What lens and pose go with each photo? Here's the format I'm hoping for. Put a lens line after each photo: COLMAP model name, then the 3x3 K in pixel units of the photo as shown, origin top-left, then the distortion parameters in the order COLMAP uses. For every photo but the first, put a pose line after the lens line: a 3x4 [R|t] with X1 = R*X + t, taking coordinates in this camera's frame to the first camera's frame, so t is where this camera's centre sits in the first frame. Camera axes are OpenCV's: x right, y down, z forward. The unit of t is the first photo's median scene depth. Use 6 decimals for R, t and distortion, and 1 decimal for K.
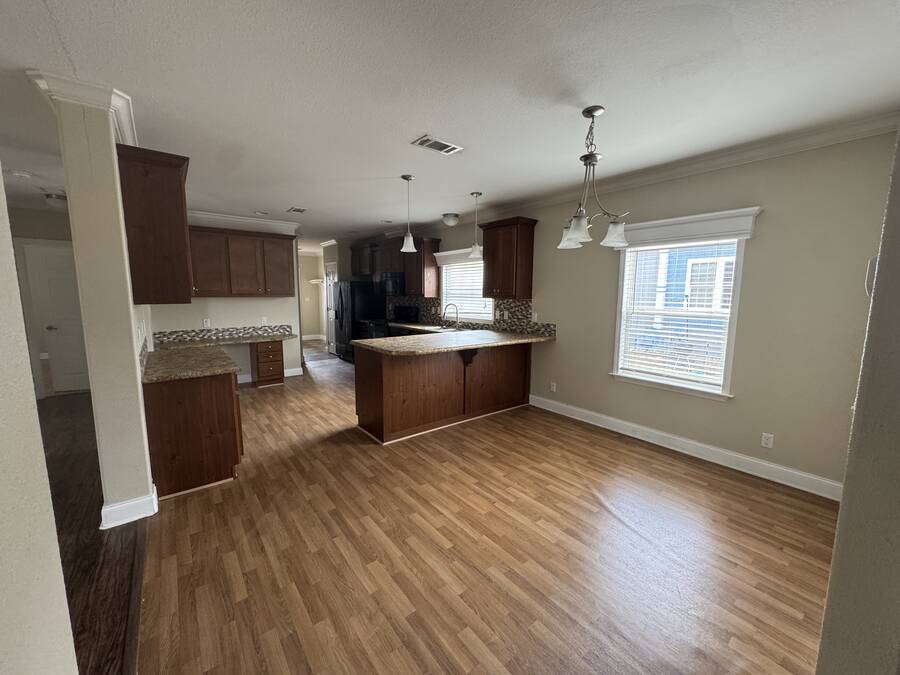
lens RADIAL K [[362.8, 0, 449.6], [0, 362.8, 336.7], [0, 0, 1]] dist [0.001607, 0.000366]
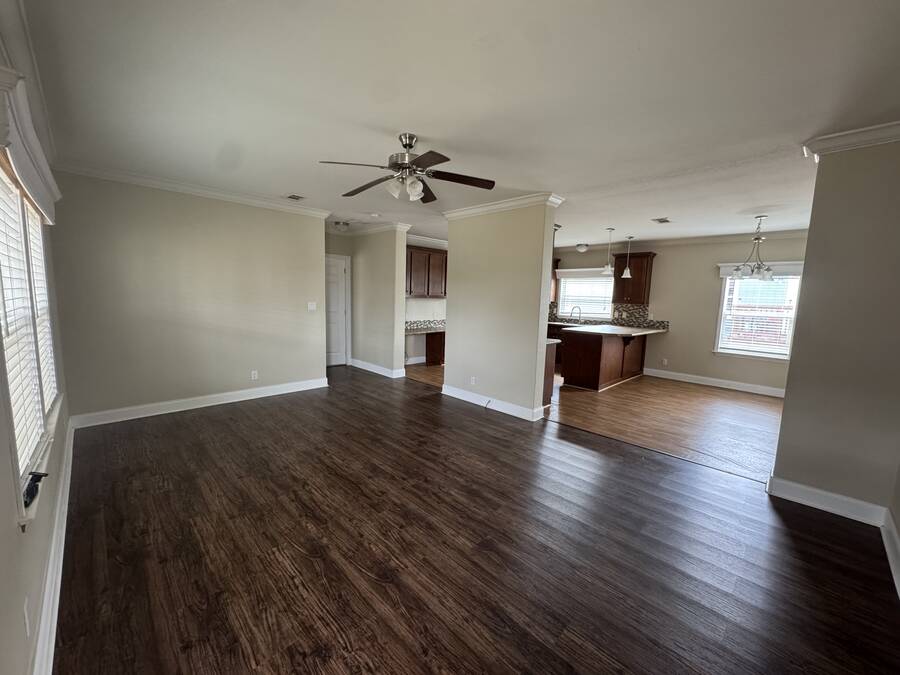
lens RADIAL K [[362.8, 0, 450.4], [0, 362.8, 341.1], [0, 0, 1]] dist [0.001607, 0.000366]
pose [[0.992007, 0.009456, 0.125831, -0.769369], [-0.010338, 0.999926, 0.006364, 0.047027], [-0.125762, -0.007614, 0.992031, -0.397678]]
